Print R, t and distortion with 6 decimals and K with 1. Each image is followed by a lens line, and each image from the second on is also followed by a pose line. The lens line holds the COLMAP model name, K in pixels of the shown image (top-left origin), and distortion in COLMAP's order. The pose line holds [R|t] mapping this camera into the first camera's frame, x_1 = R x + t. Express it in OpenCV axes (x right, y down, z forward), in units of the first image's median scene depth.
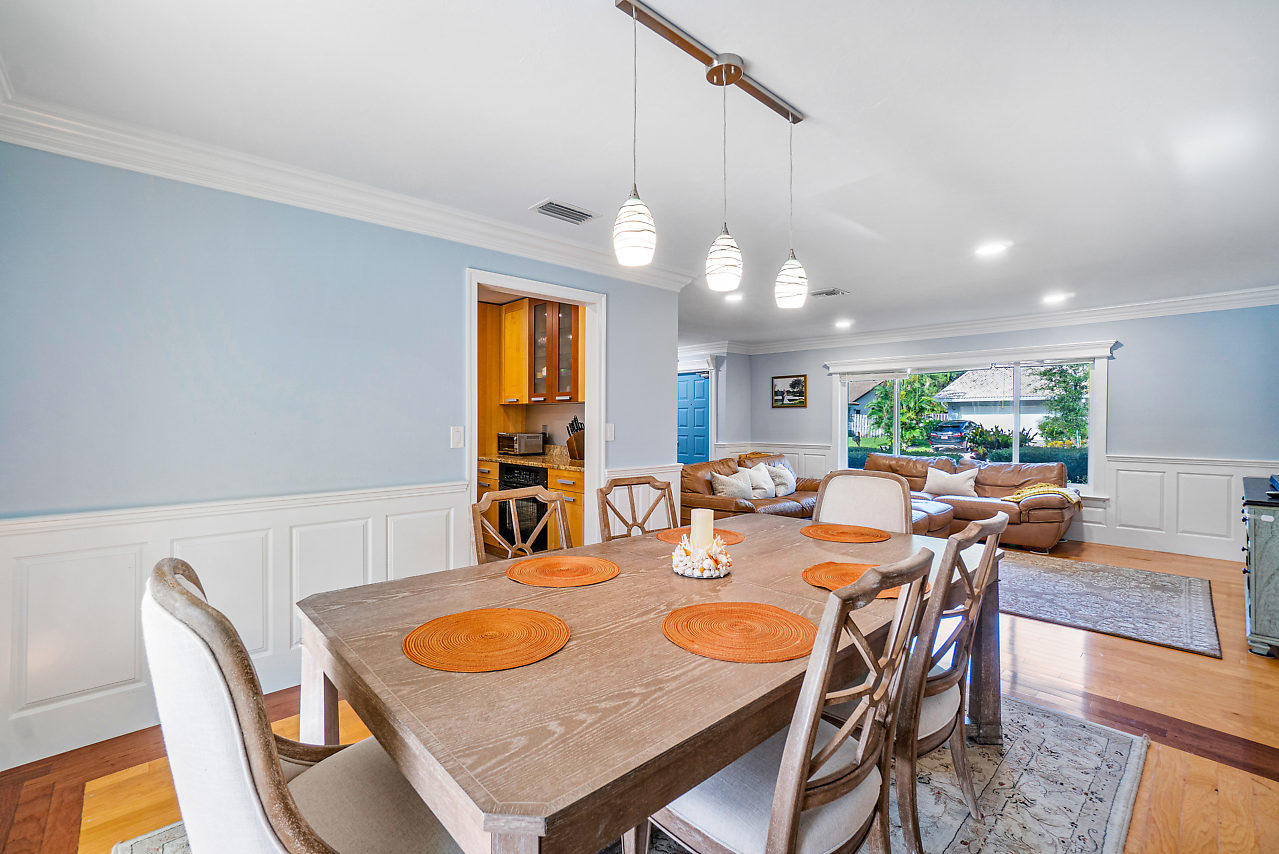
lens RADIAL K [[562.0, 0, 639.5], [0, 562.0, 420.8], [0, 0, 1]] dist [-0.007407, 0.000521]
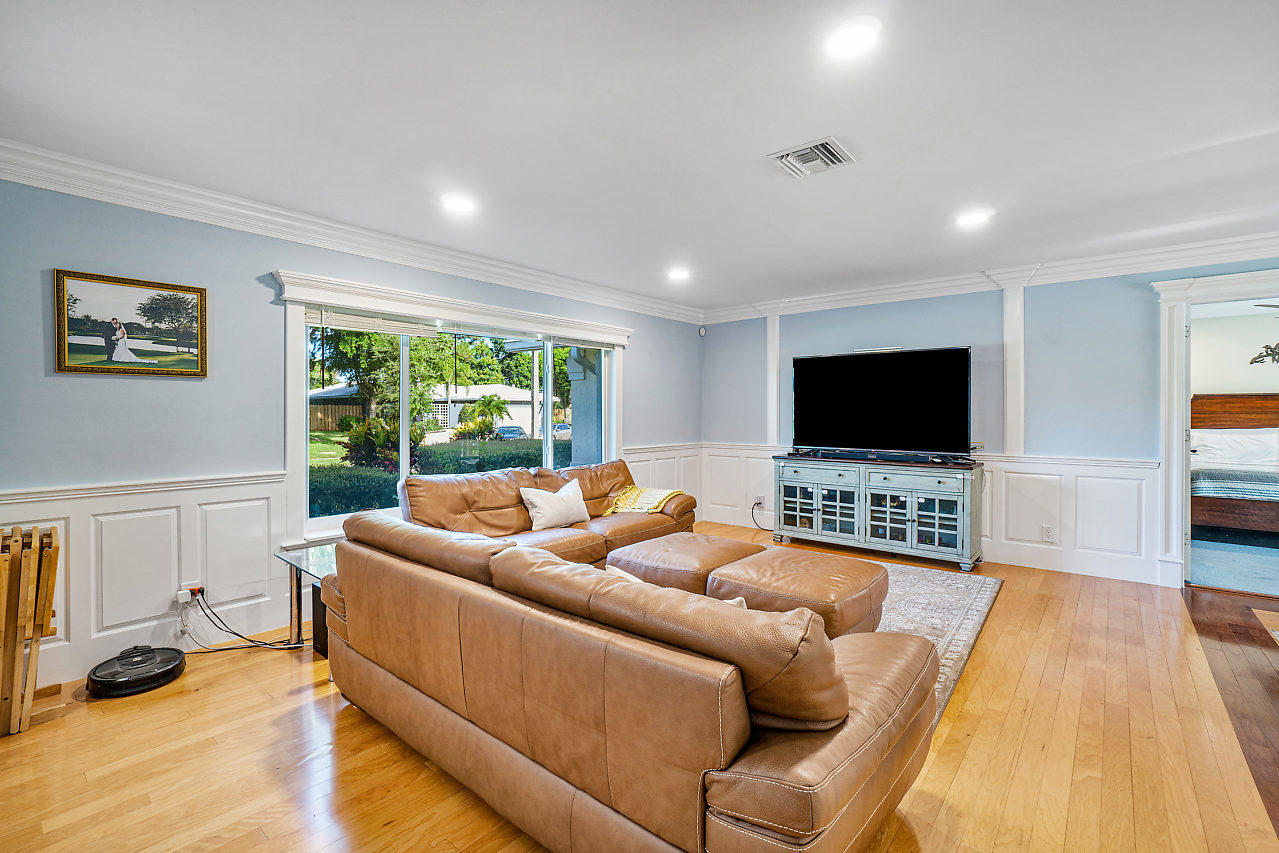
lens RADIAL K [[562.0, 0, 641.9], [0, 562.0, 419.4], [0, 0, 1]] dist [-0.007407, 0.000521]
pose [[-0.106995, -0.009988, 0.994209, -0.097616], [0.011076, 0.999876, 0.011237, 0.002568], [-0.994198, 0.012214, -0.106872, 0.740969]]
